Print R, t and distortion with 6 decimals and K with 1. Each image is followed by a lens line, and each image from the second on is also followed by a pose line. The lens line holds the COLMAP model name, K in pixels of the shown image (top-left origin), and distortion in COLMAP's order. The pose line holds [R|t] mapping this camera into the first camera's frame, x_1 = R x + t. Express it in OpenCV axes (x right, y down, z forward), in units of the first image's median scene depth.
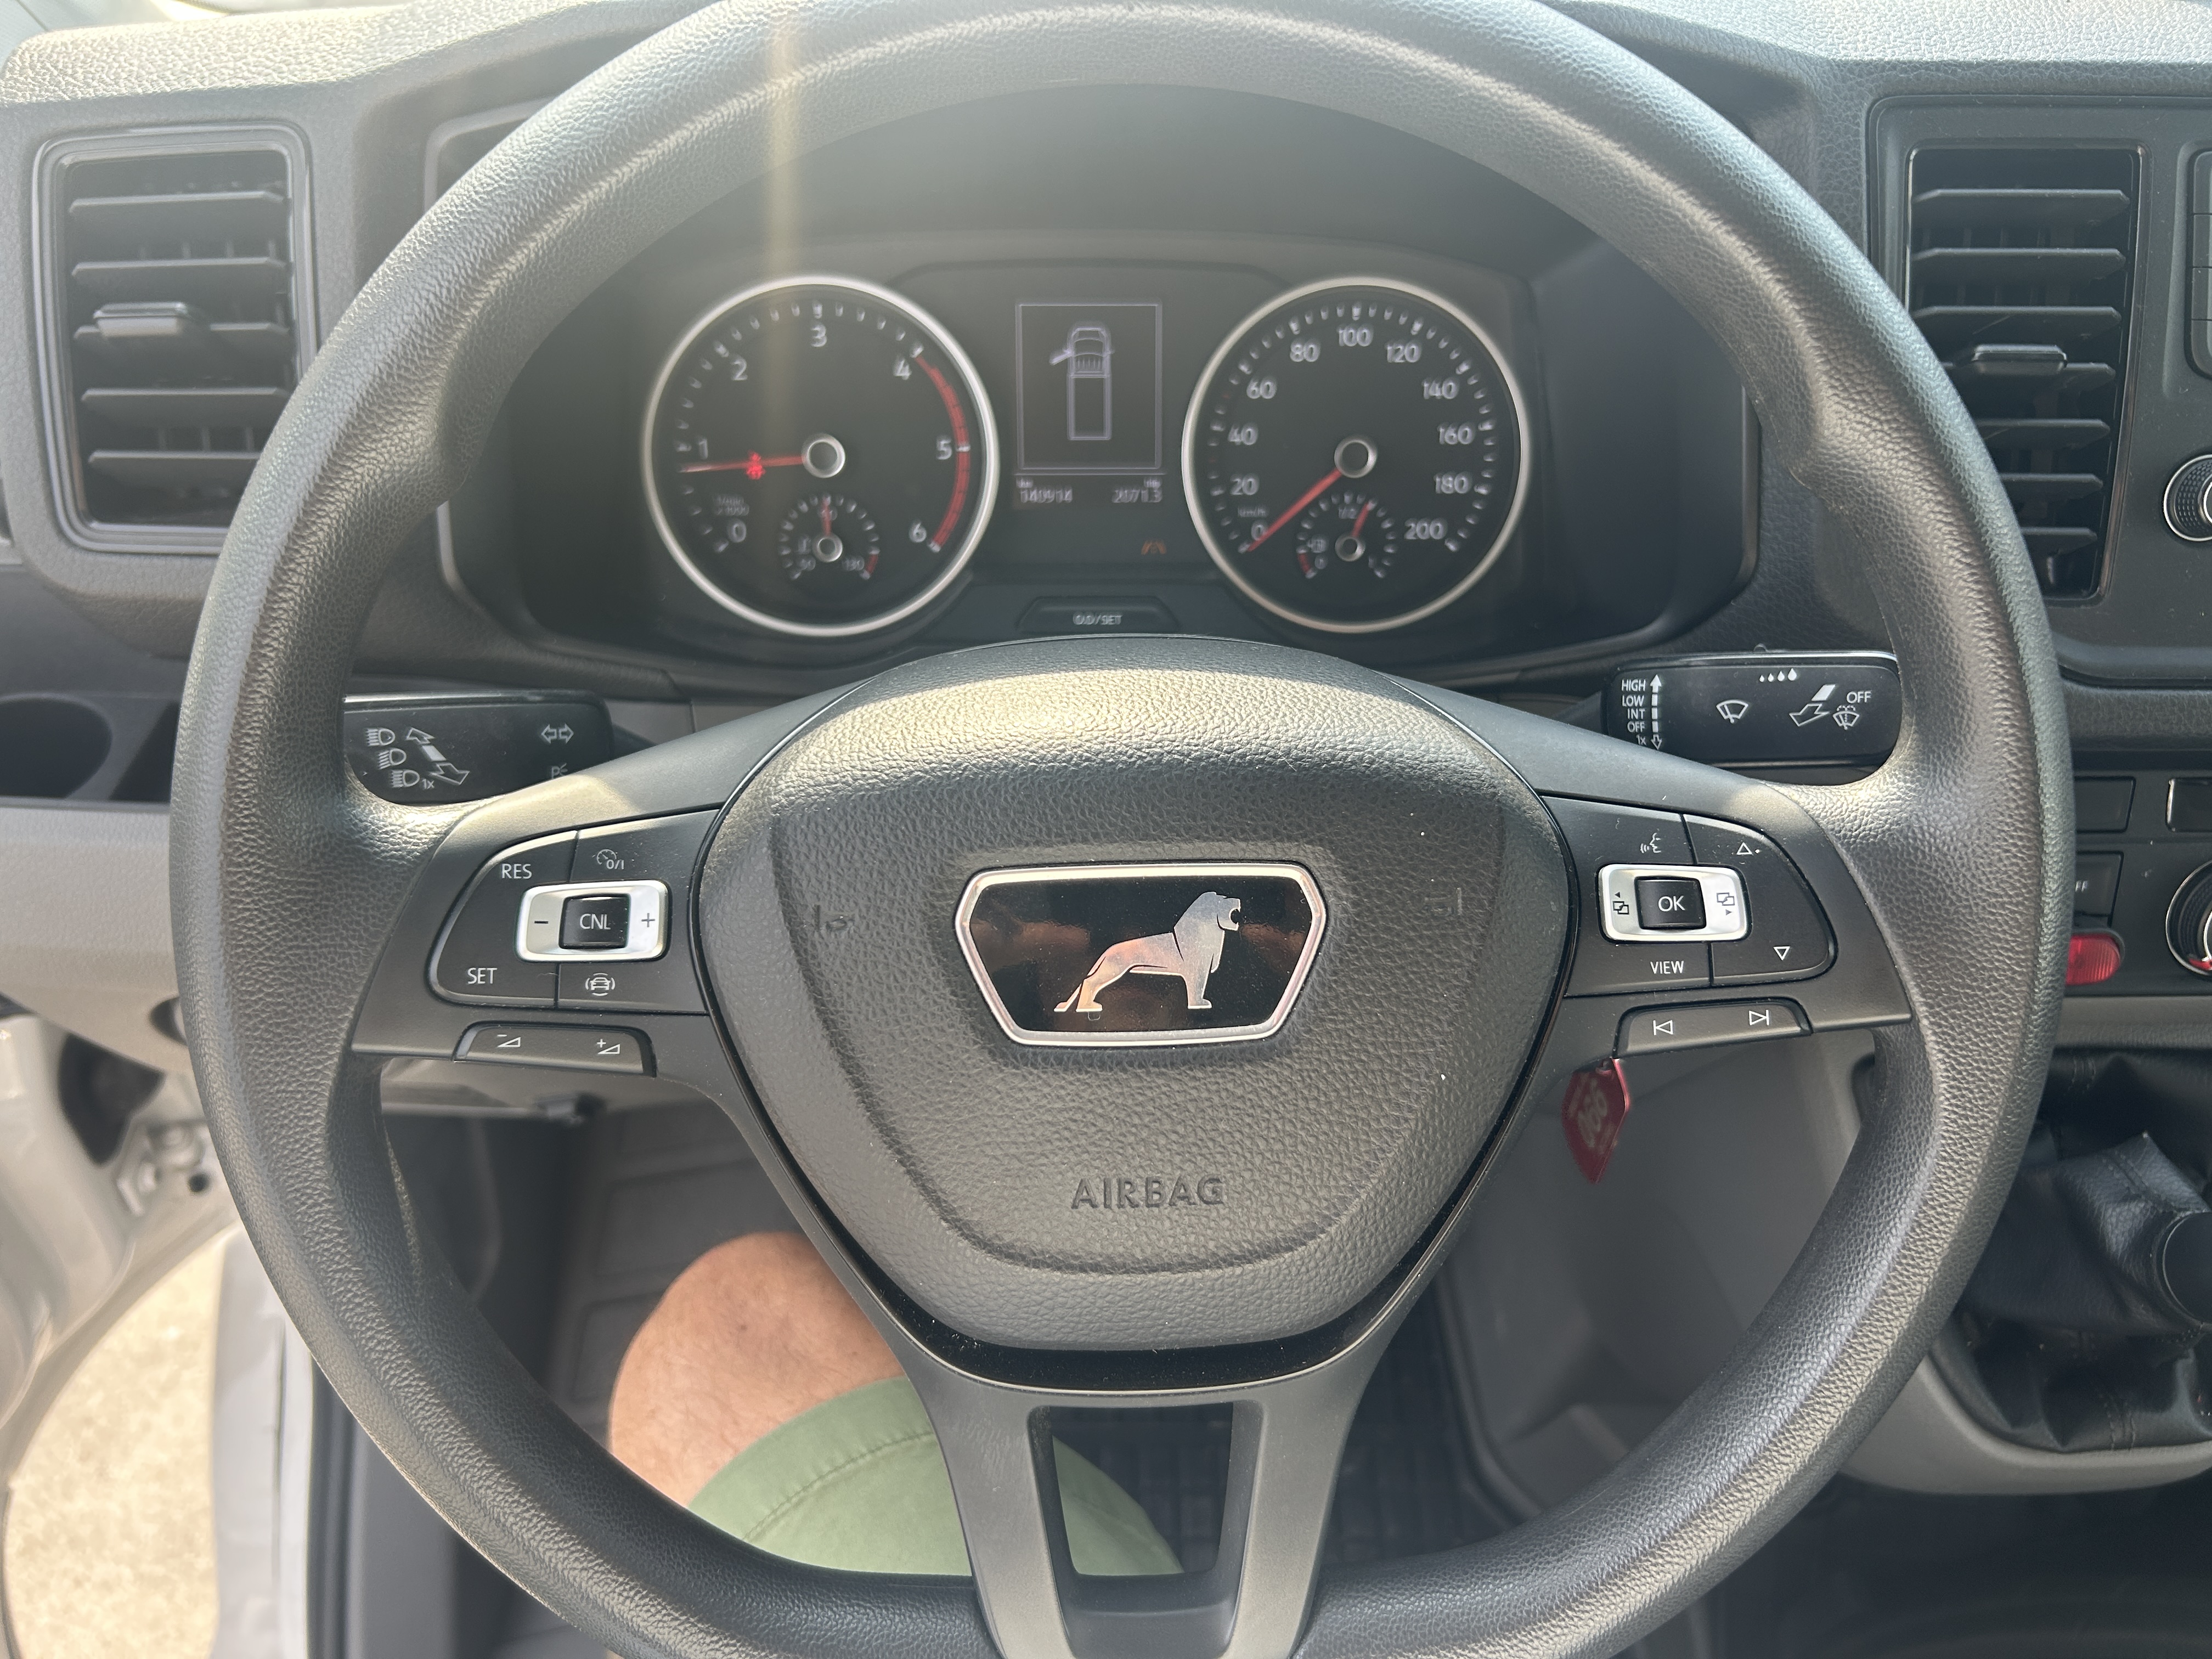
lens RADIAL K [[1681.7, 0, 1101.2], [0, 1681.7, 807.3], [0, 0, 1]] dist [0.014514, -0.004072]
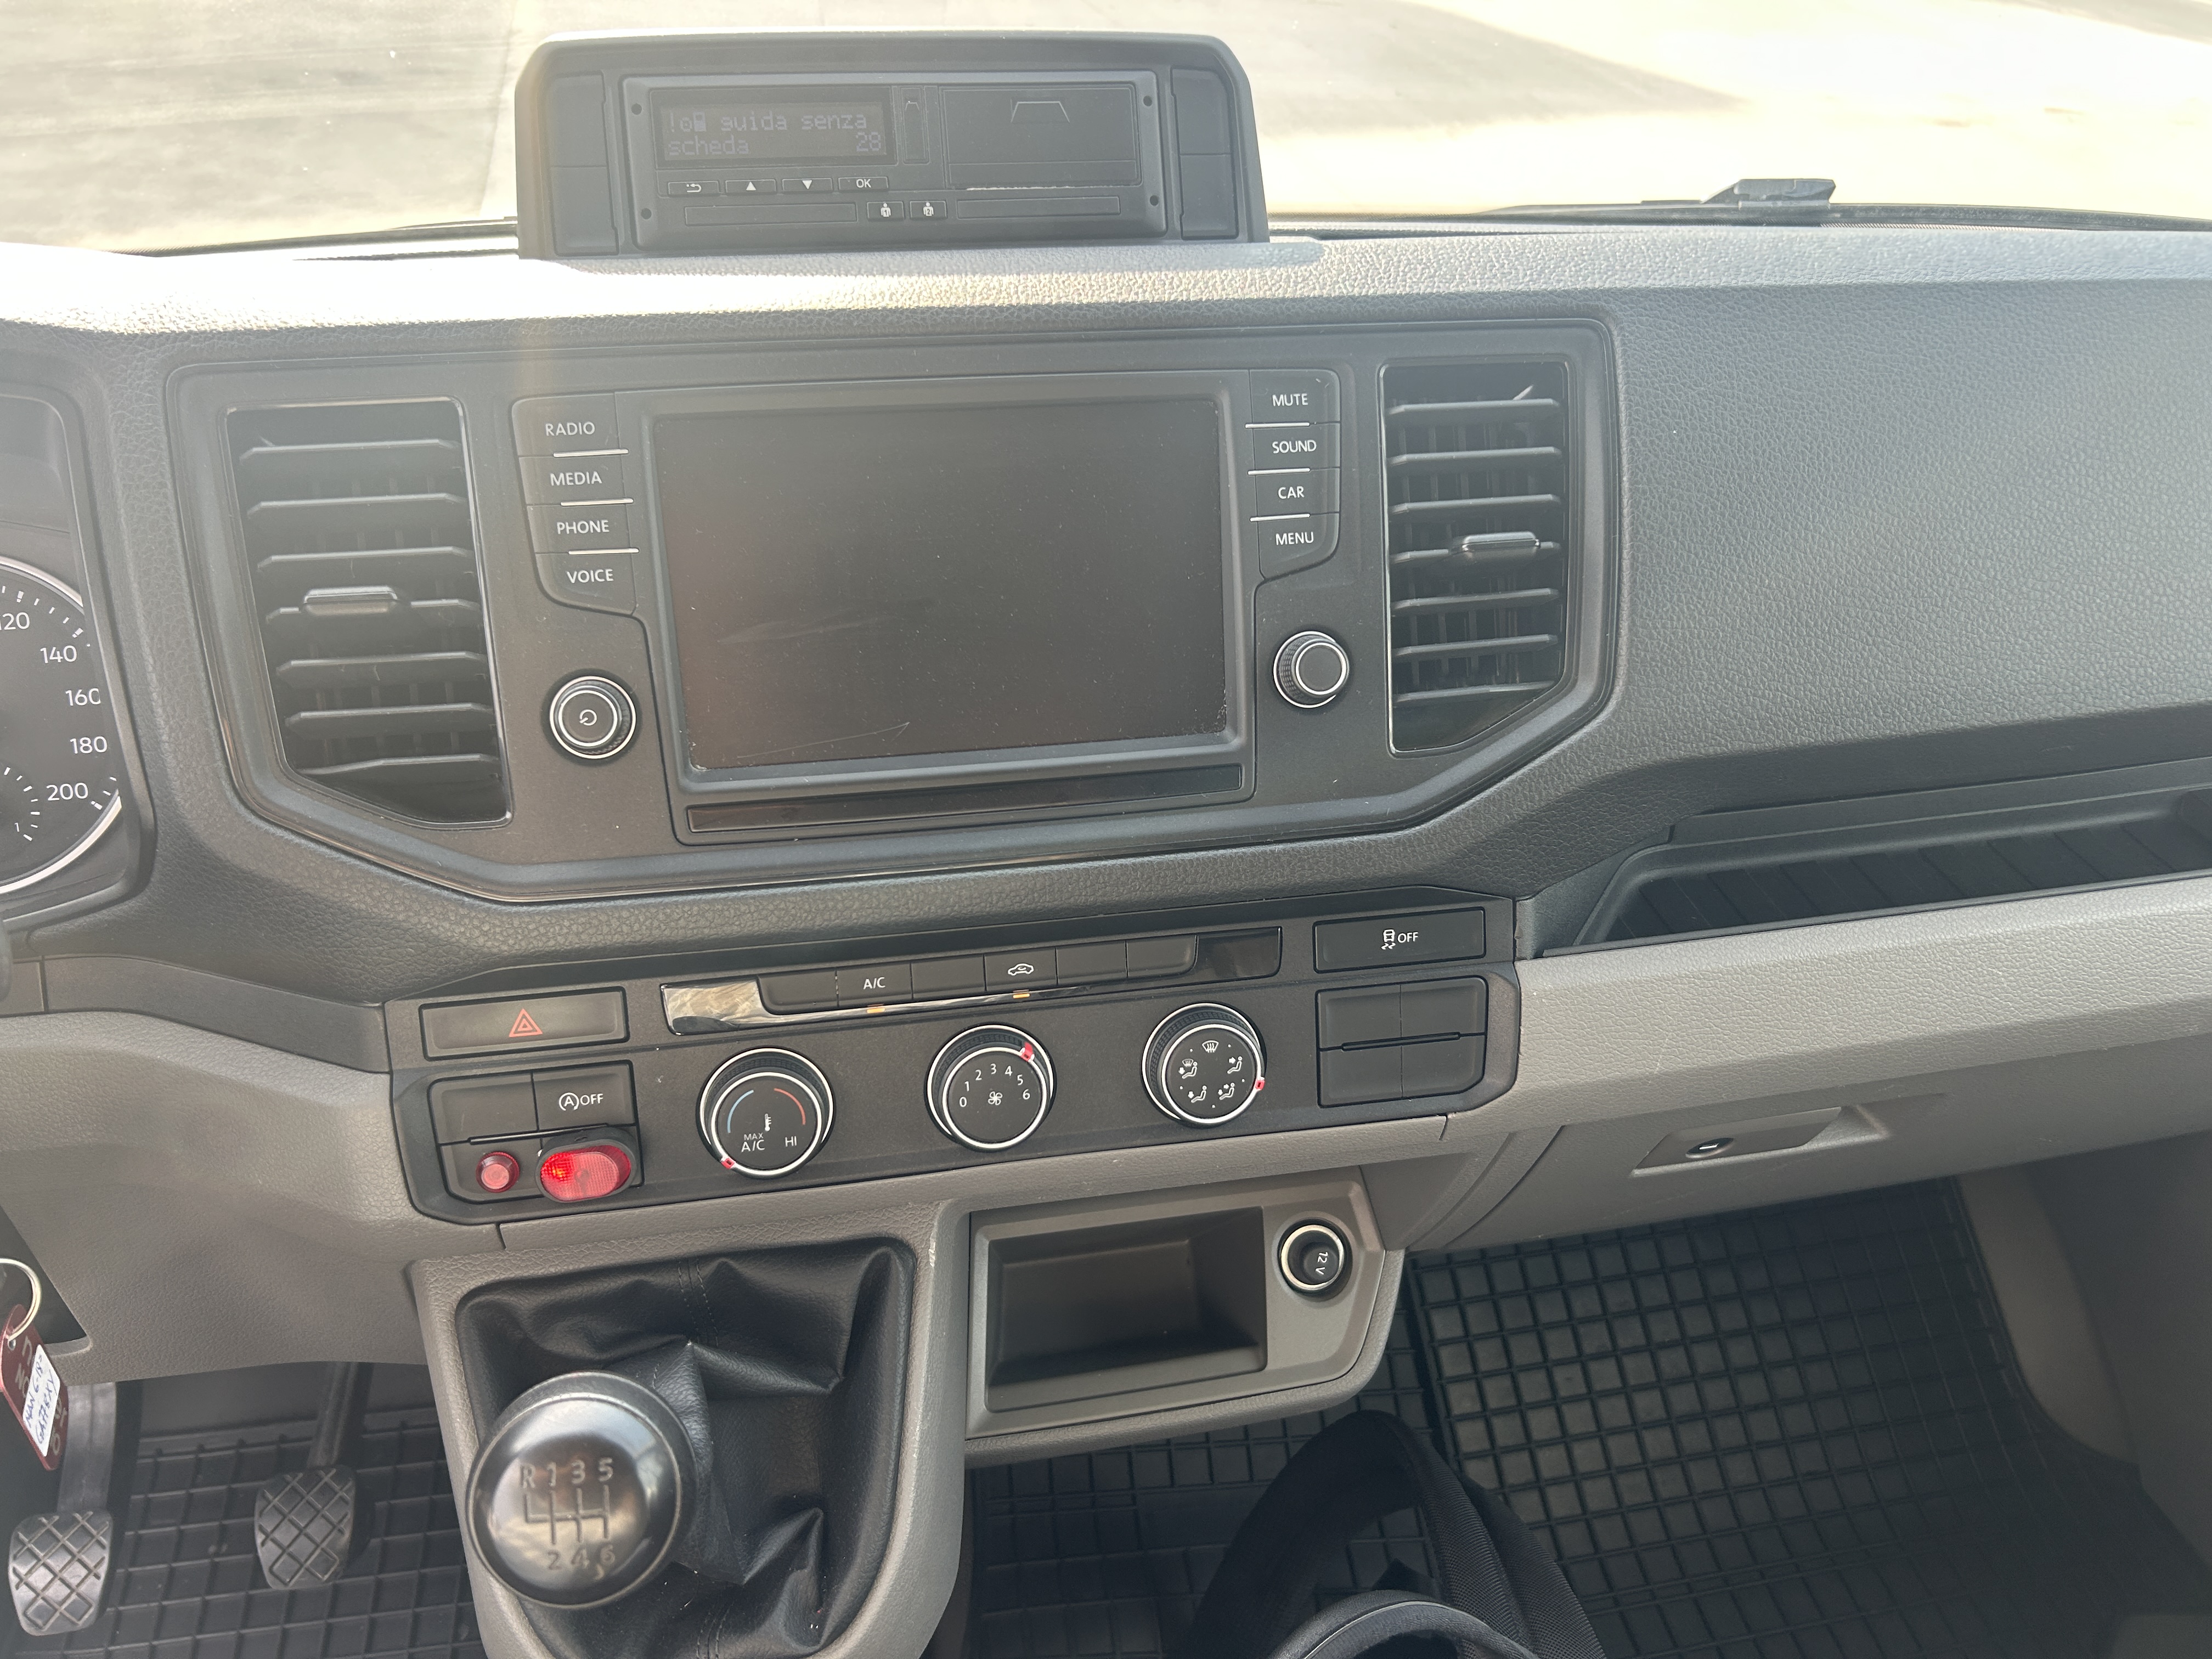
lens RADIAL K [[1670.2, 0, 1097.2], [0, 1670.2, 835.7], [0, 0, 1]] dist [0.015820, -0.000902]
pose [[0.994788, -0.079107, 0.064329, 0.749898], [0.085793, 0.990349, -0.108847, 0.023187], [-0.055098, 0.113798, 0.991975, -0.023744]]
